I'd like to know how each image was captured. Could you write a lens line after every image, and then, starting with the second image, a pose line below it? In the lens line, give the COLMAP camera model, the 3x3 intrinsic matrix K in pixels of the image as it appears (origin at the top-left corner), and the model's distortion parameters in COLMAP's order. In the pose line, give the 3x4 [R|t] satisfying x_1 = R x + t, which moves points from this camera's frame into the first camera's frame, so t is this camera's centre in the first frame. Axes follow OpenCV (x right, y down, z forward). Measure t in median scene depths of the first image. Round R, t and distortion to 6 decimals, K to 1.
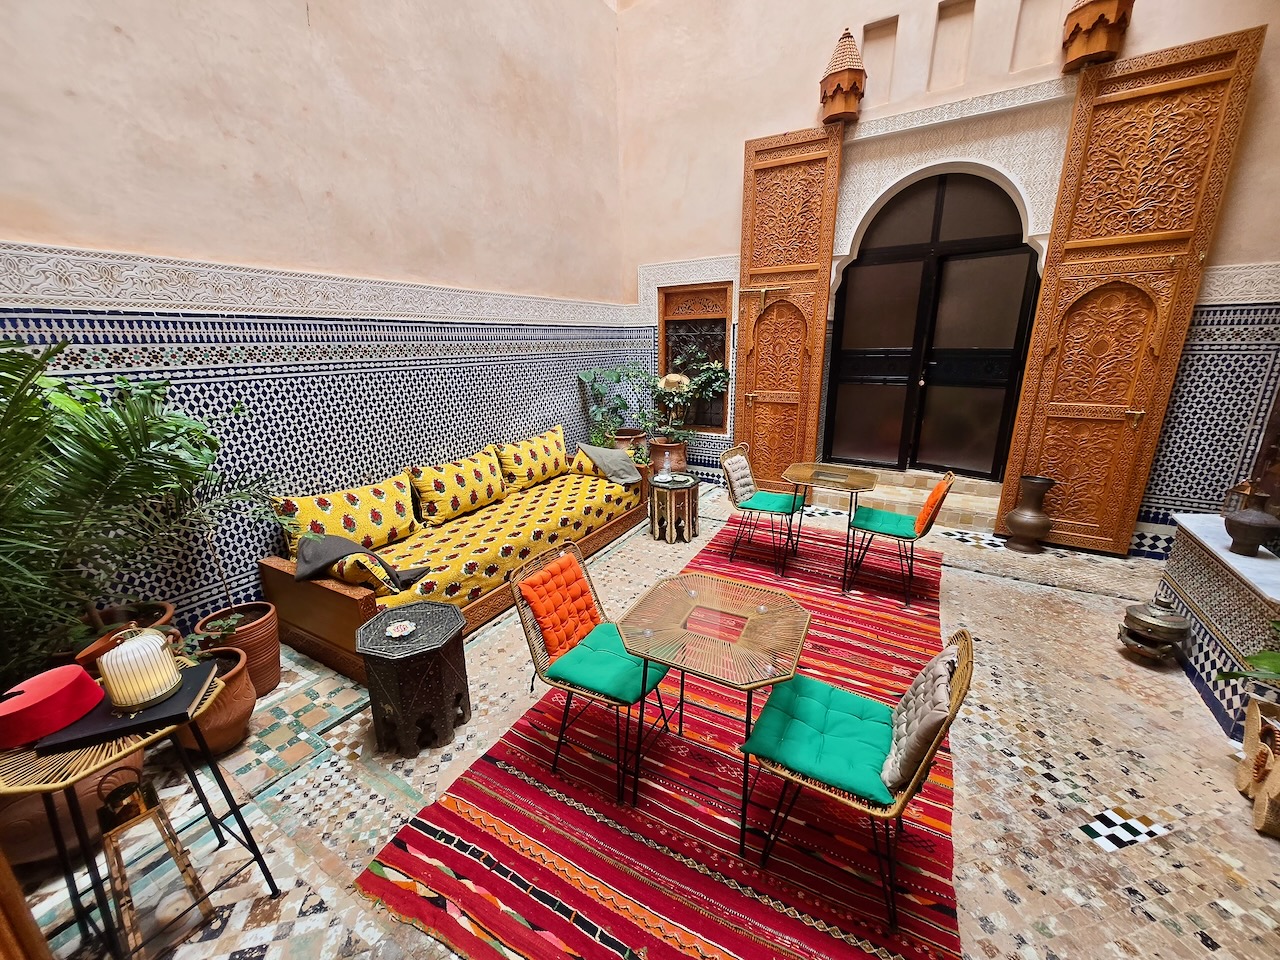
lens RADIAL K [[497.8, 0, 632.0], [0, 497.8, 483.5], [0, 0, 1]] dist [0.001880, 0.000005]
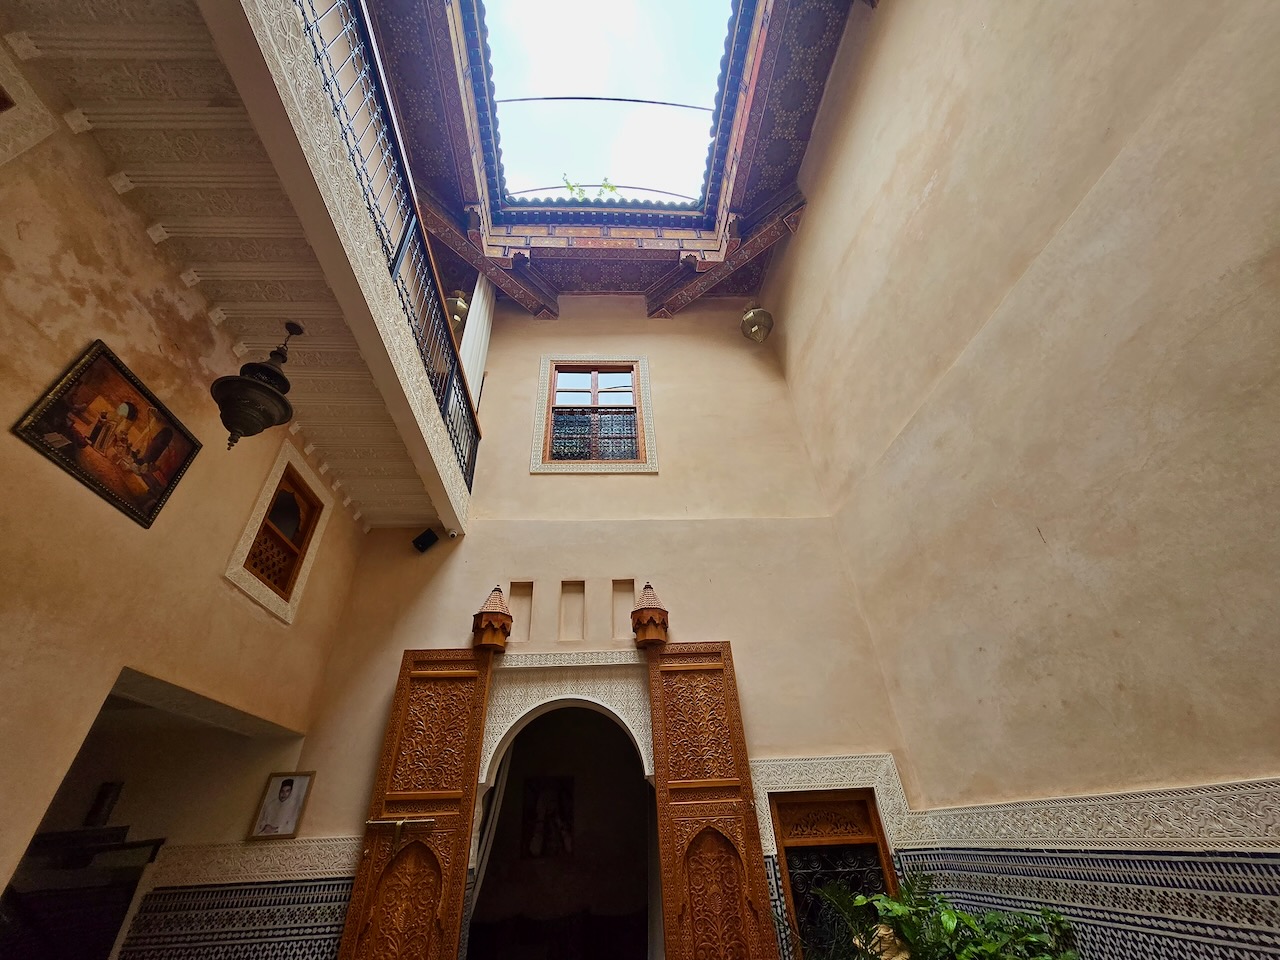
lens RADIAL K [[497.8, 0, 632.0], [0, 497.8, 483.5], [0, 0, 1]] dist [0.001880, 0.000005]
pose [[-0.820494, -0.285088, -0.495493, 0.749246], [-0.098164, 0.924161, -0.369176, -0.566225], [0.563163, -0.254267, -0.786254, 1.472622]]
